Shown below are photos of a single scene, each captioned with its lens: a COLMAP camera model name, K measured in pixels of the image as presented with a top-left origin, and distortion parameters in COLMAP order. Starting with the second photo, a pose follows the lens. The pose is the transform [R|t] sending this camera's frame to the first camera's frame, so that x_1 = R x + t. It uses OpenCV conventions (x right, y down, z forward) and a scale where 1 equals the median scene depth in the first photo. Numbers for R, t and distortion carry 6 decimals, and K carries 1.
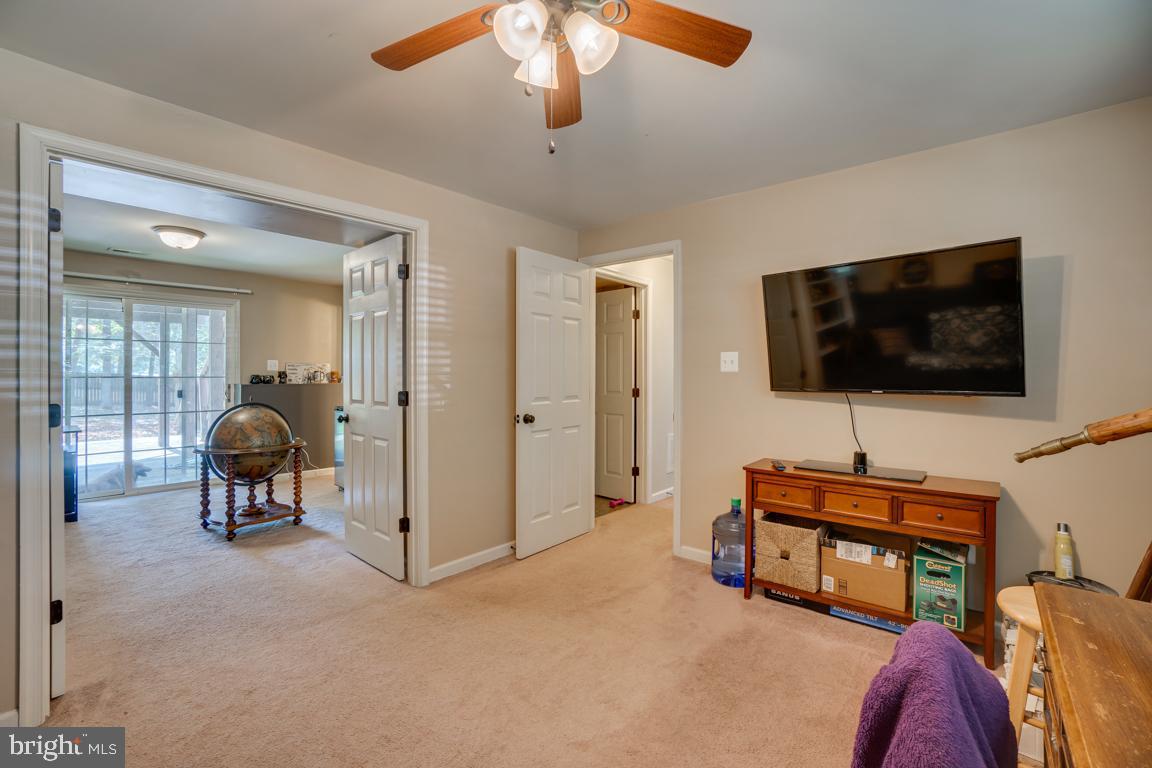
lens RADIAL K [[513.8, 0, 578.1], [0, 513.8, 372.3], [0, 0, 1]] dist [-0.041178, 0.000773]
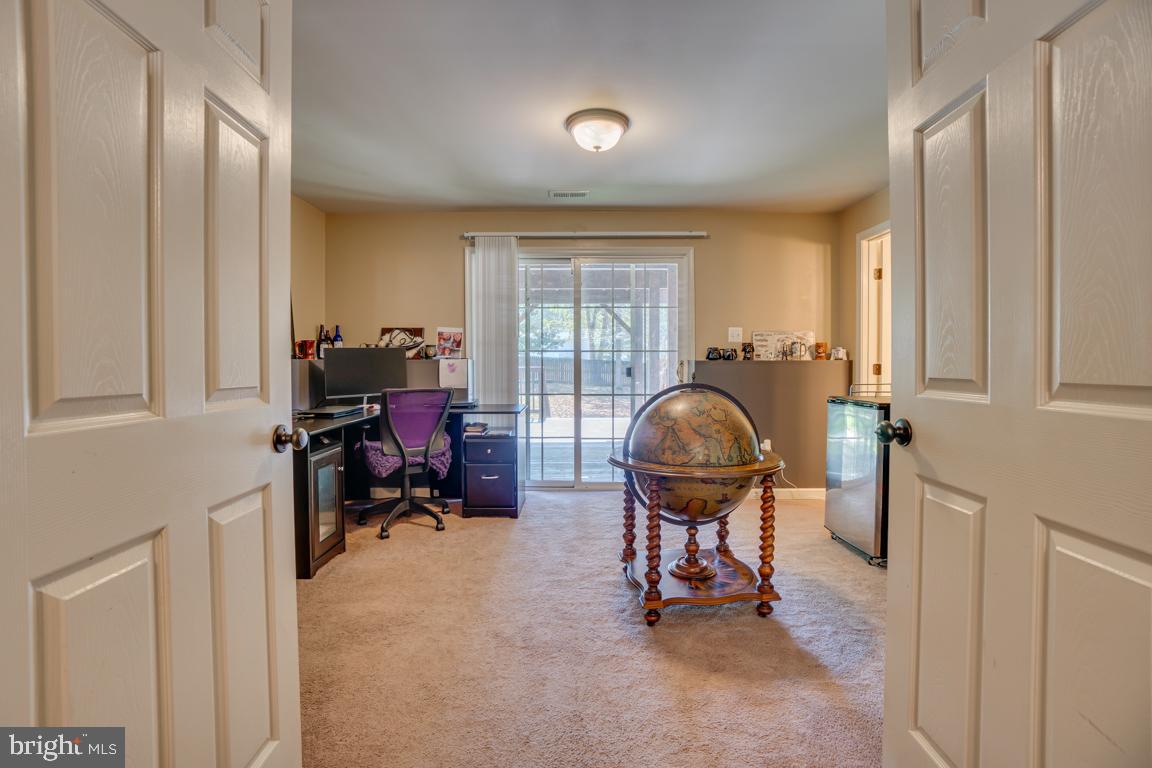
lens RADIAL K [[513.8, 0, 578.1], [0, 513.8, 372.3], [0, 0, 1]] dist [-0.041178, 0.000773]
pose [[0.652774, 0.012642, -0.757447, -0.282681], [0.003835, 0.999793, 0.019992, 0.034011], [0.757543, -0.015955, 0.652590, 0.507239]]
